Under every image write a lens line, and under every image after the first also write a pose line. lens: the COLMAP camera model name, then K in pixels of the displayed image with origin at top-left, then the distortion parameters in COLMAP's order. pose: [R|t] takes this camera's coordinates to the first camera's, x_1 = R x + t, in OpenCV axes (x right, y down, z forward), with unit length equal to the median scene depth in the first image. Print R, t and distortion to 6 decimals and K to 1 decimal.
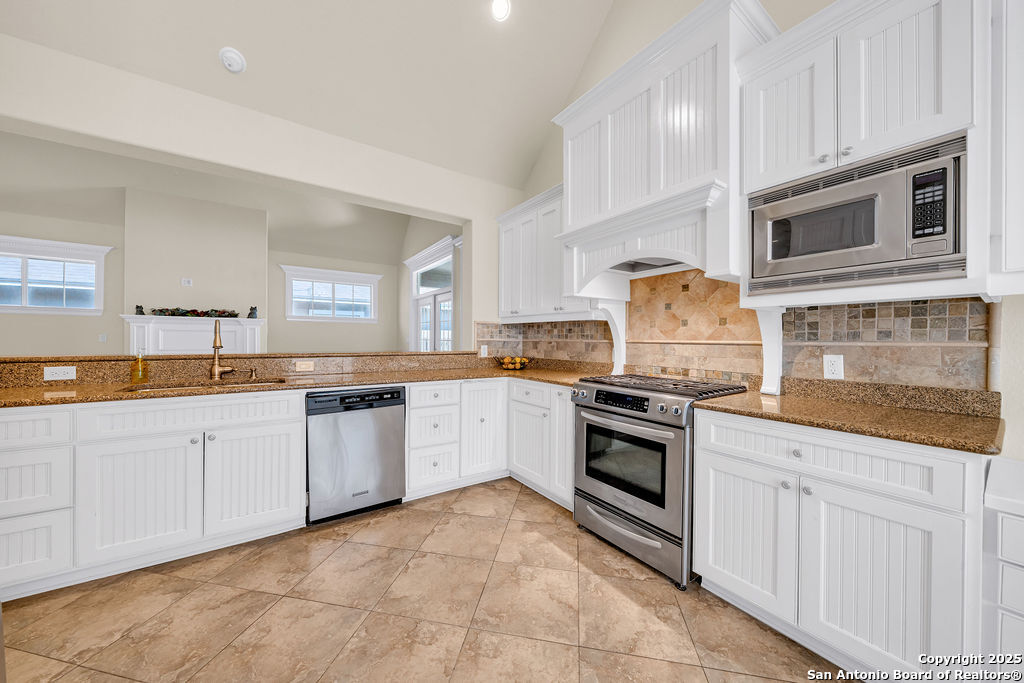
lens RADIAL K [[351.0, 0, 505.7], [0, 351.0, 339.6], [0, 0, 1]] dist [-0.006777, 0.000006]
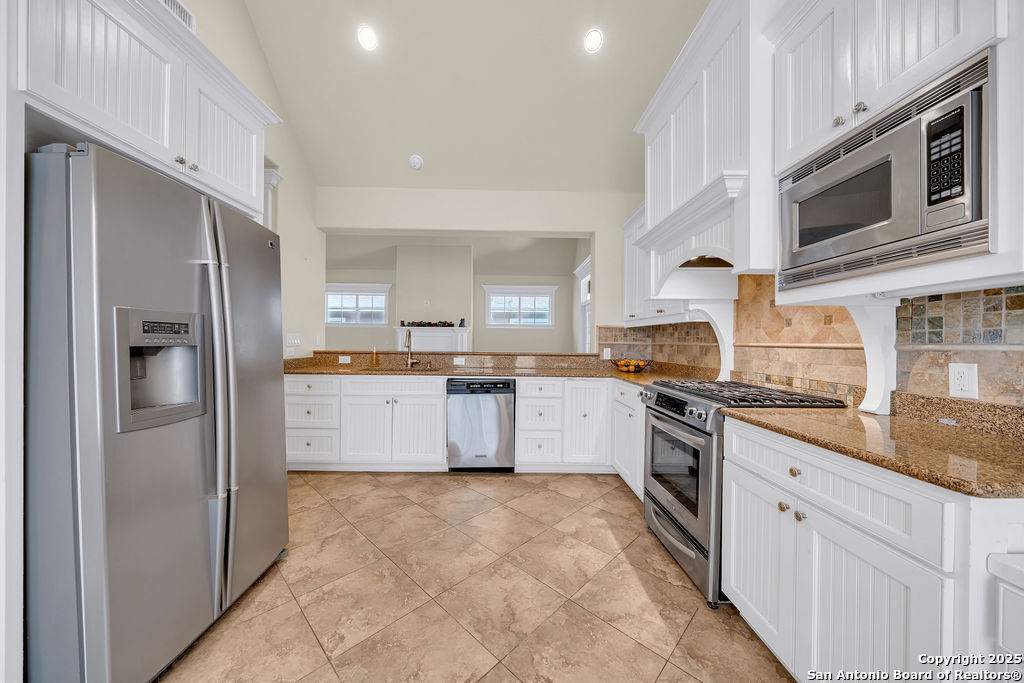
lens RADIAL K [[351.0, 0, 508.1], [0, 351.0, 341.2], [0, 0, 1]] dist [-0.006777, 0.000006]
pose [[0.831813, -0.000067, -0.555056, 0.560225], [-0.004501, 0.999966, -0.006865, 0.008069], [0.555038, 0.008209, 0.831785, -0.090028]]
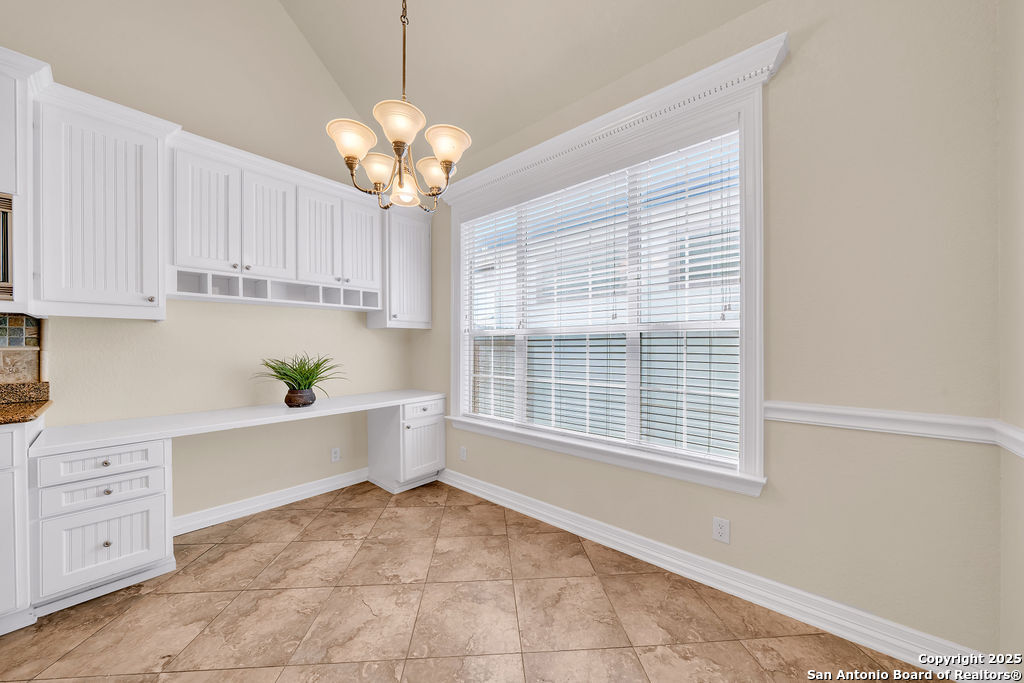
lens RADIAL K [[351.0, 0, 505.0], [0, 351.0, 345.6], [0, 0, 1]] dist [-0.006777, 0.000006]
pose [[-0.252324, -0.010692, 0.967584, -0.324925], [0.006223, 0.999900, 0.012671, -0.002664], [-0.967623, 0.009218, -0.252233, -0.350802]]
